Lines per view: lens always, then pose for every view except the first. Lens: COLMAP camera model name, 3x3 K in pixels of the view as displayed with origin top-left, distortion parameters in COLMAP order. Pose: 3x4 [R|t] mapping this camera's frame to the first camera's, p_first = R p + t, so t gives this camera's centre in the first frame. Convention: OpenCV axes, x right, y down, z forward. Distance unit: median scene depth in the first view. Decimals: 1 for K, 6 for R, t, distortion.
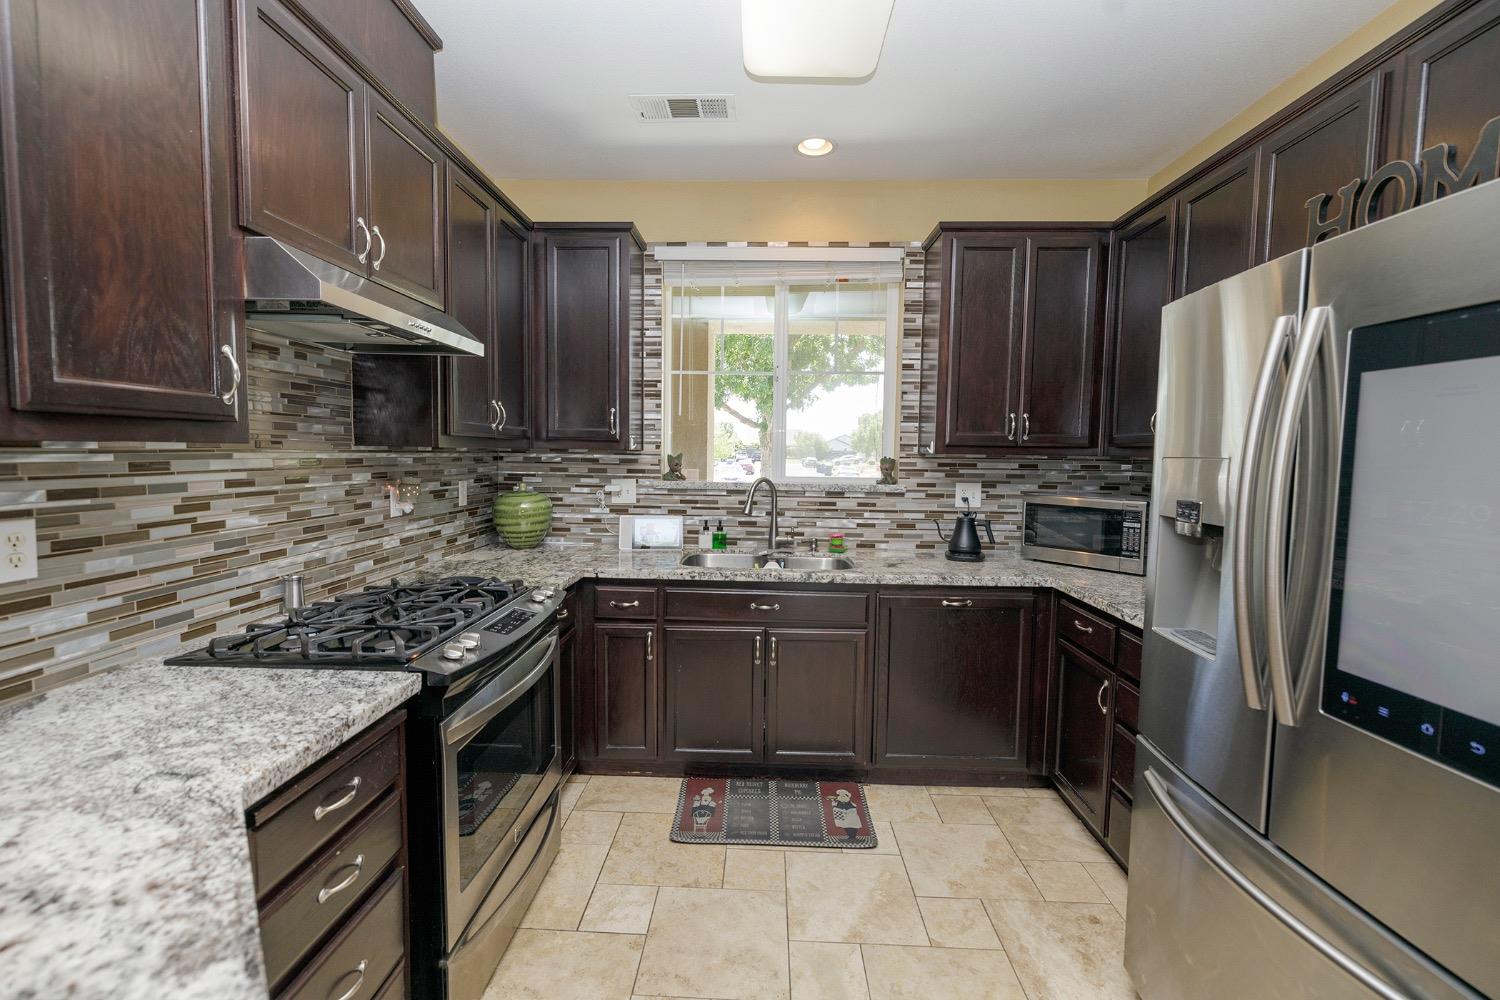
lens RADIAL K [[626.7, 0, 741.8], [0, 626.7, 492.5], [0, 0, 1]] dist [0.001231, -0.000624]
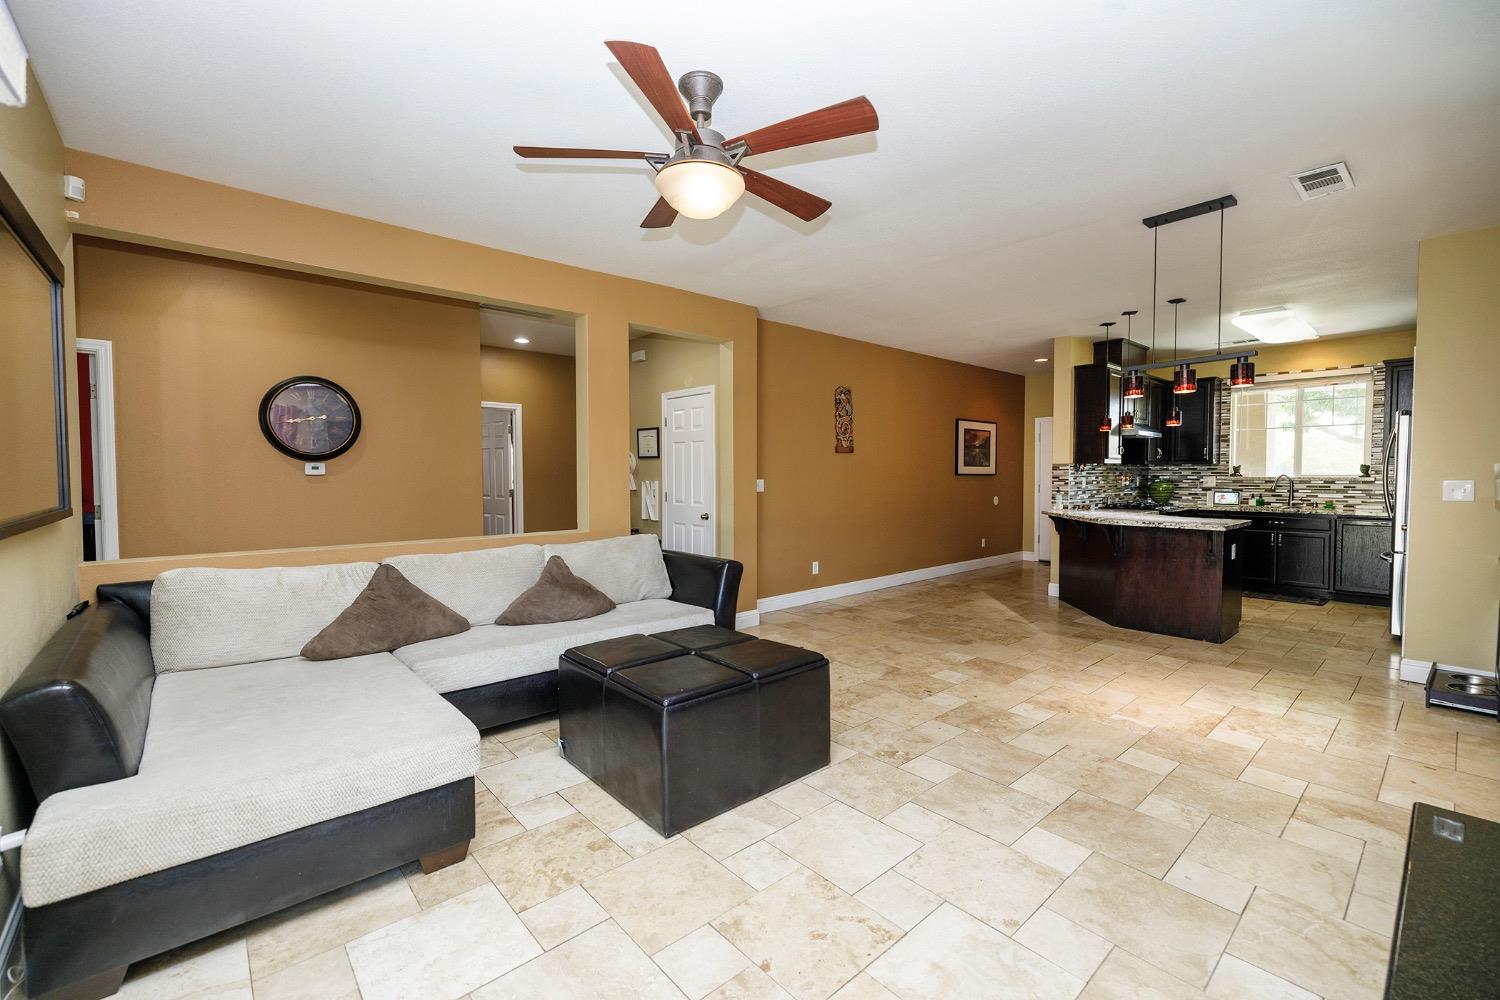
lens RADIAL K [[626.7, 0, 743.5], [0, 626.7, 494.9], [0, 0, 1]] dist [0.001231, -0.000624]
pose [[0.688774, 0.009867, -0.724909, 0.328267], [-0.033463, 0.999274, -0.018194, 0.154896], [0.724204, 0.036789, 0.688604, -1.969720]]
